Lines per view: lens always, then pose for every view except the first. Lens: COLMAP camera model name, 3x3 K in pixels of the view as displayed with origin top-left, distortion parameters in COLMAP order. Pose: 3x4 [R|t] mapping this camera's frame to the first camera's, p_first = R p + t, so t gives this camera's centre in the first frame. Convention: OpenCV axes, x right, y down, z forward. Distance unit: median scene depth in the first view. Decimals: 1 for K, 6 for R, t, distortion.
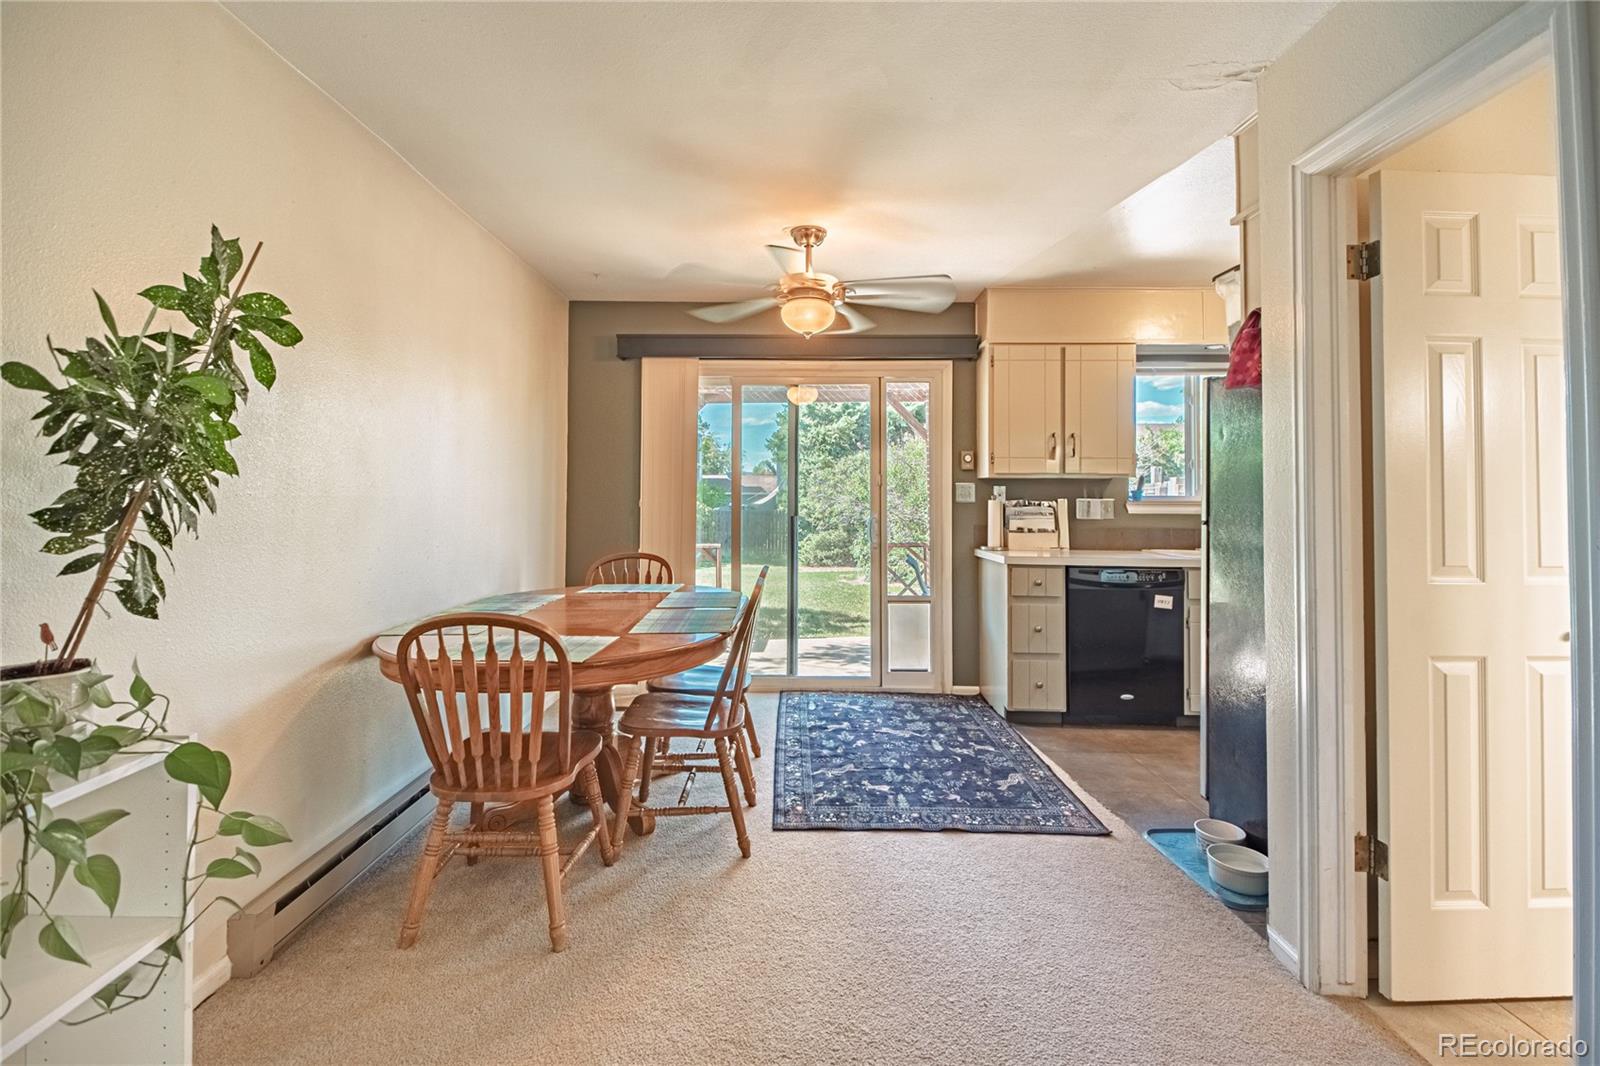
lens RADIAL K [[729.8, 0, 795.4], [0, 729.8, 510.7], [0, 0, 1]] dist [0.022192, -0.035099]
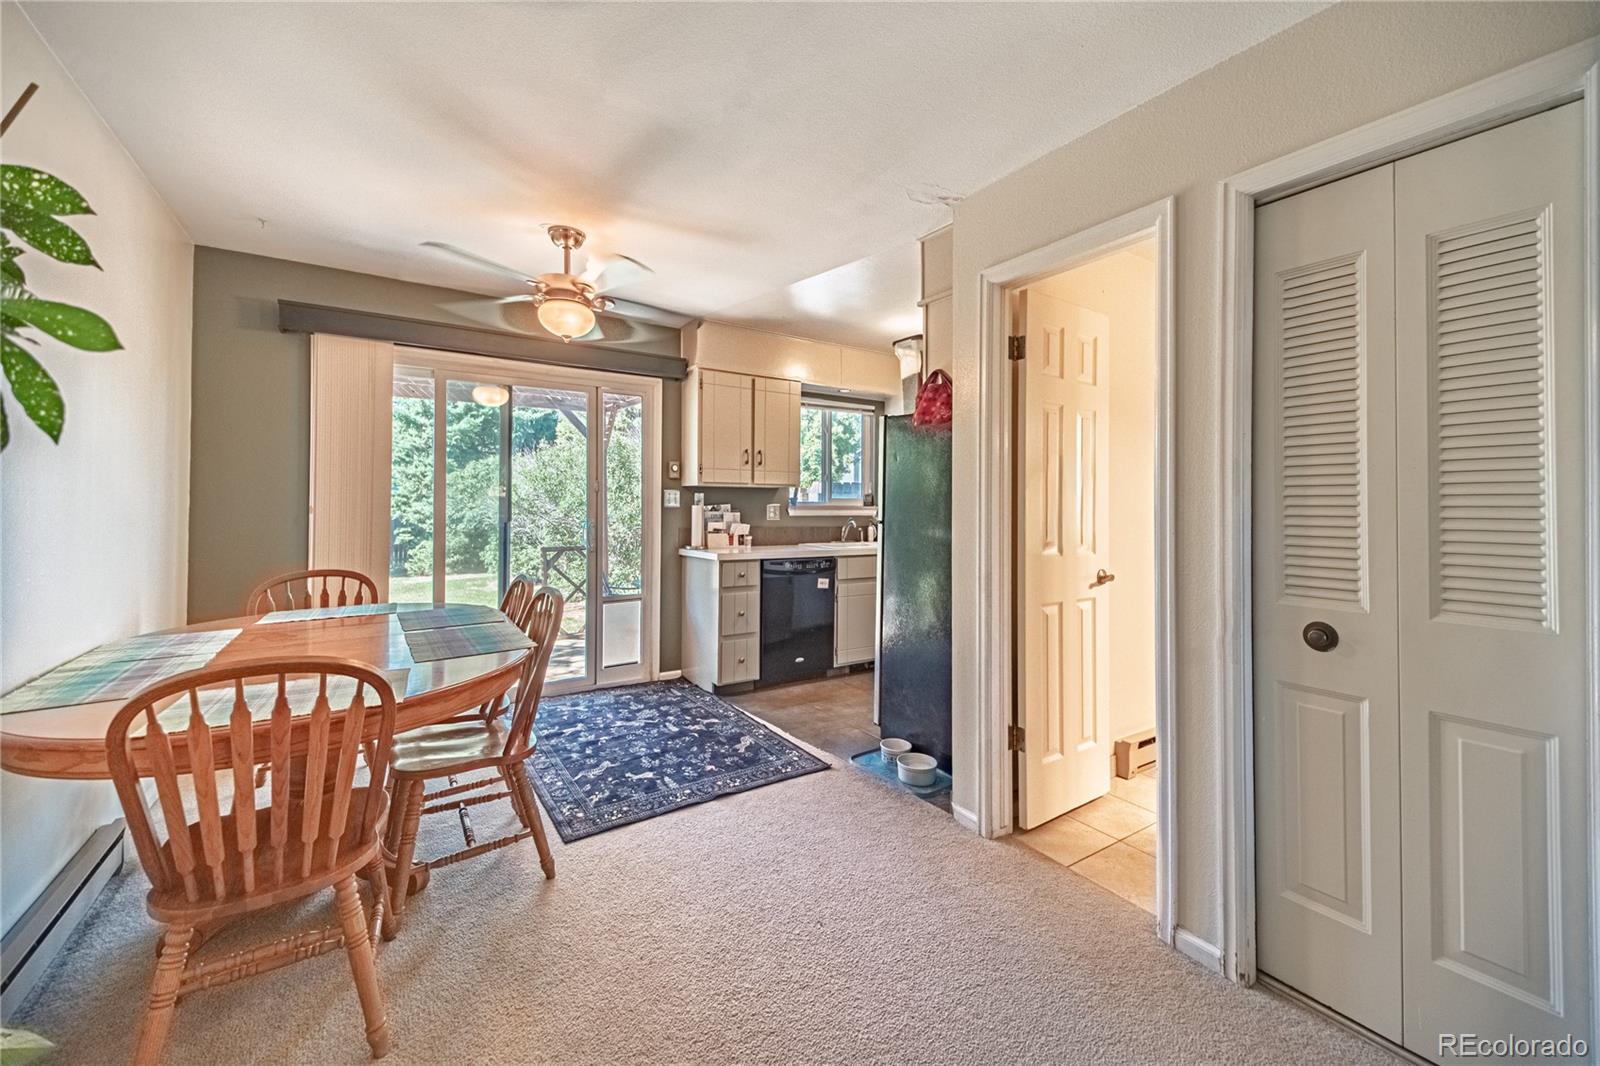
lens RADIAL K [[655.1, 0, 800.4], [0, 655.1, 523.1], [0, 0, 1]] dist [0.024522, -0.023670]
pose [[0.812078, -0.016763, 0.583308, -0.246583], [0.009004, 0.999828, 0.016199, -0.002298], [-0.583480, -0.007903, 0.812089, 0.091579]]
